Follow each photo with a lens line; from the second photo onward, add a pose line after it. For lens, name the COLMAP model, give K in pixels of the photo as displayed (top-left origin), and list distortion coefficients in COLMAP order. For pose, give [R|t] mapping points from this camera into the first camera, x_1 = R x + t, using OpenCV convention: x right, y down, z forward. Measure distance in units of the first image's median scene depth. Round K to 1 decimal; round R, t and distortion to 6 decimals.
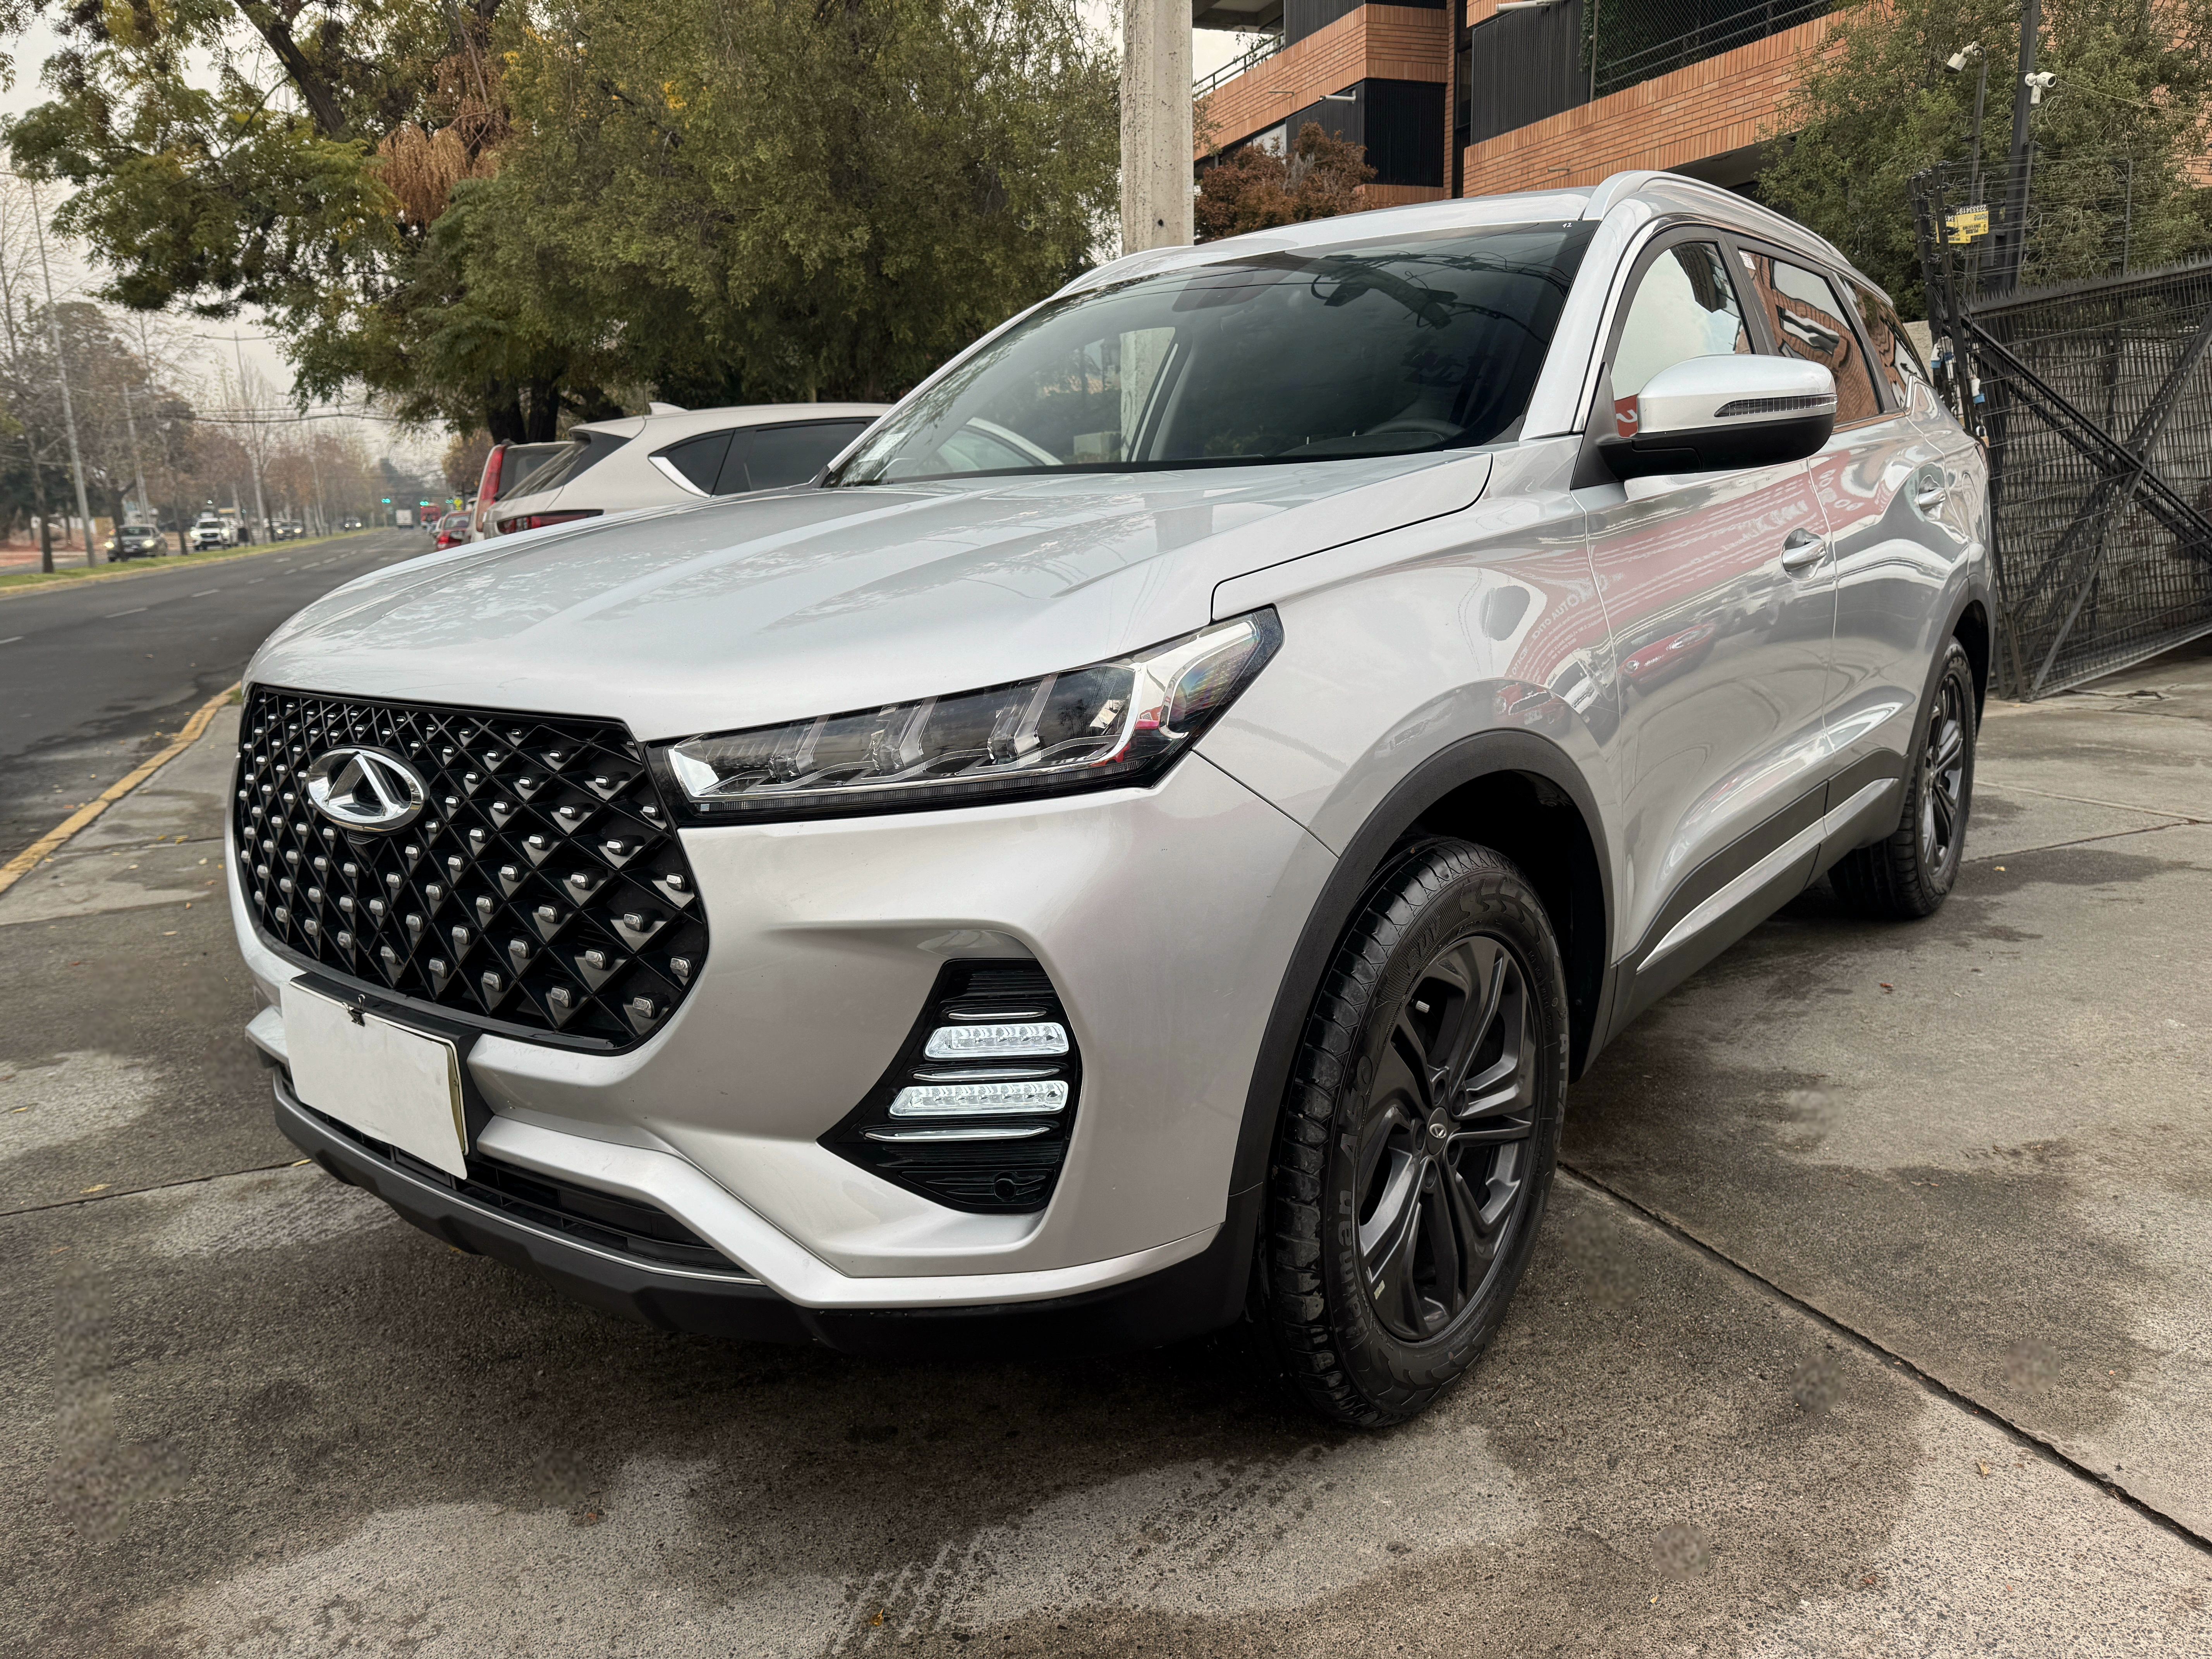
lens RADIAL K [[1584.1, 0, 1106.0], [0, 1584.1, 829.5], [0, 0, 1]] dist [0.035790, -0.056611]
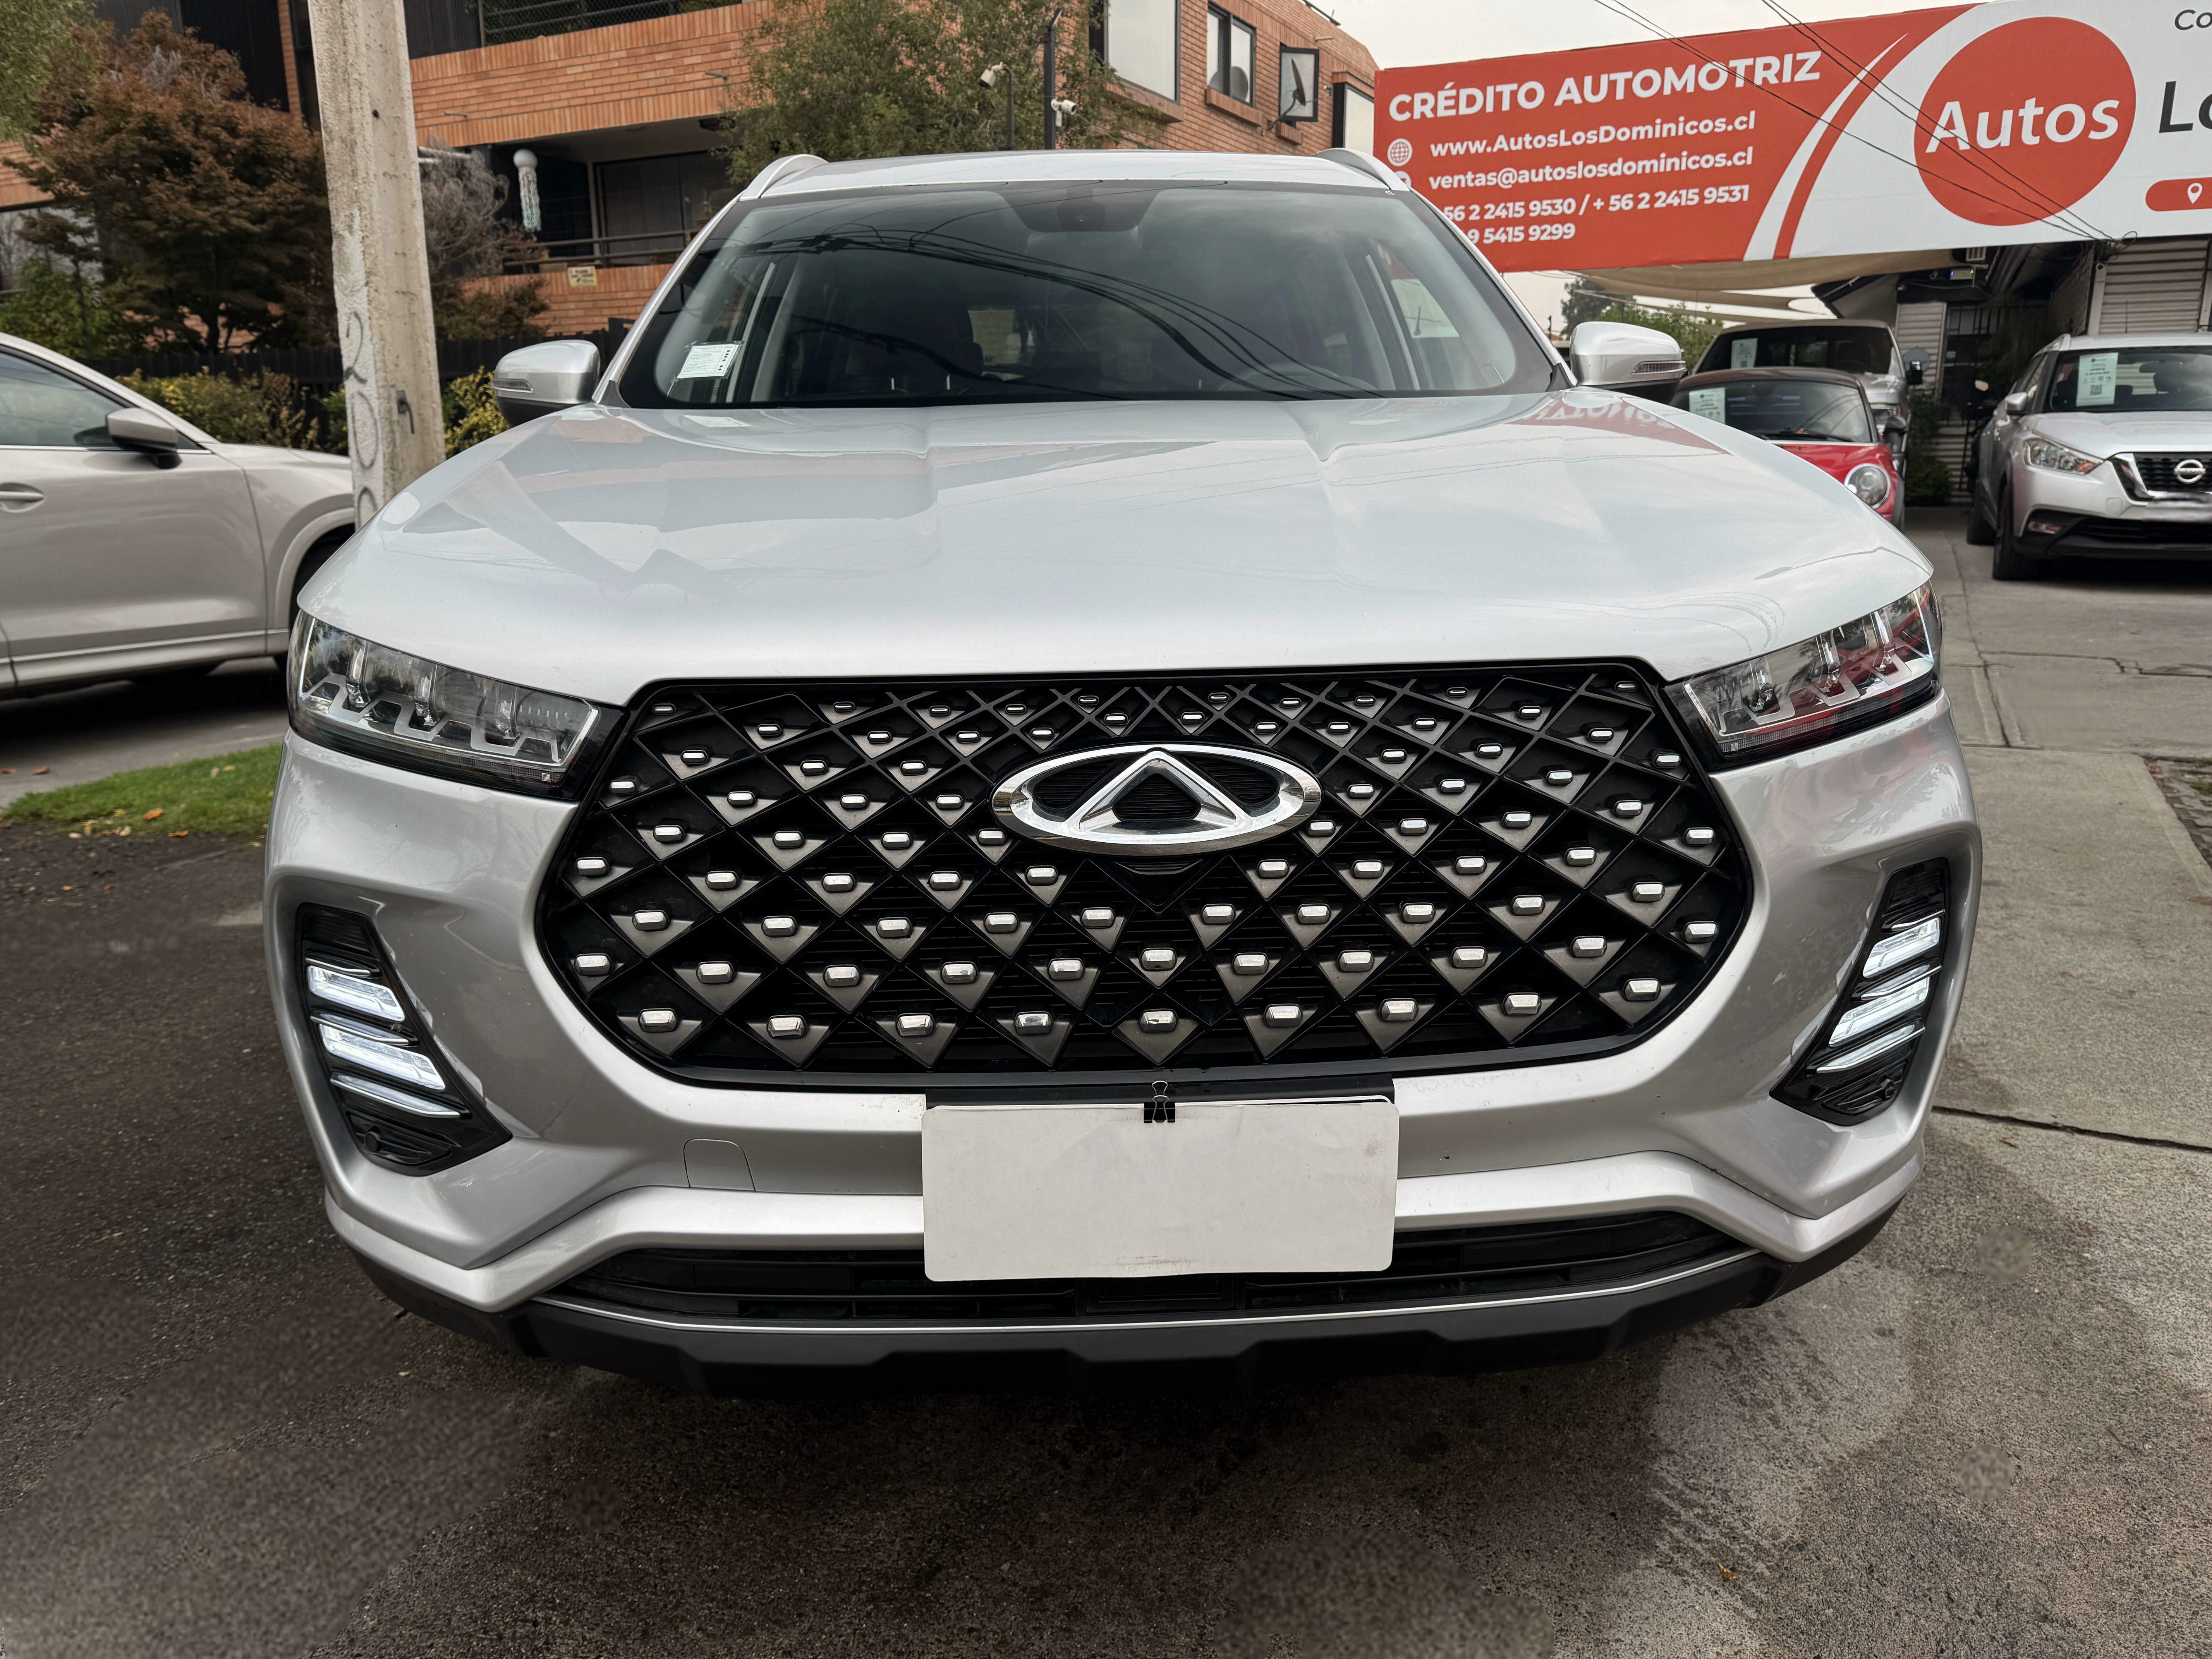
lens RADIAL K [[1584.1, 0, 1106.0], [0, 1584.1, 829.5], [0, 0, 1]] dist [0.035790, -0.056611]
pose [[0.742341, -0.135532, 0.656172, -0.784462], [0.124950, 0.990151, 0.063156, -0.049611], [-0.658269, 0.035105, 0.751964, 0.393491]]
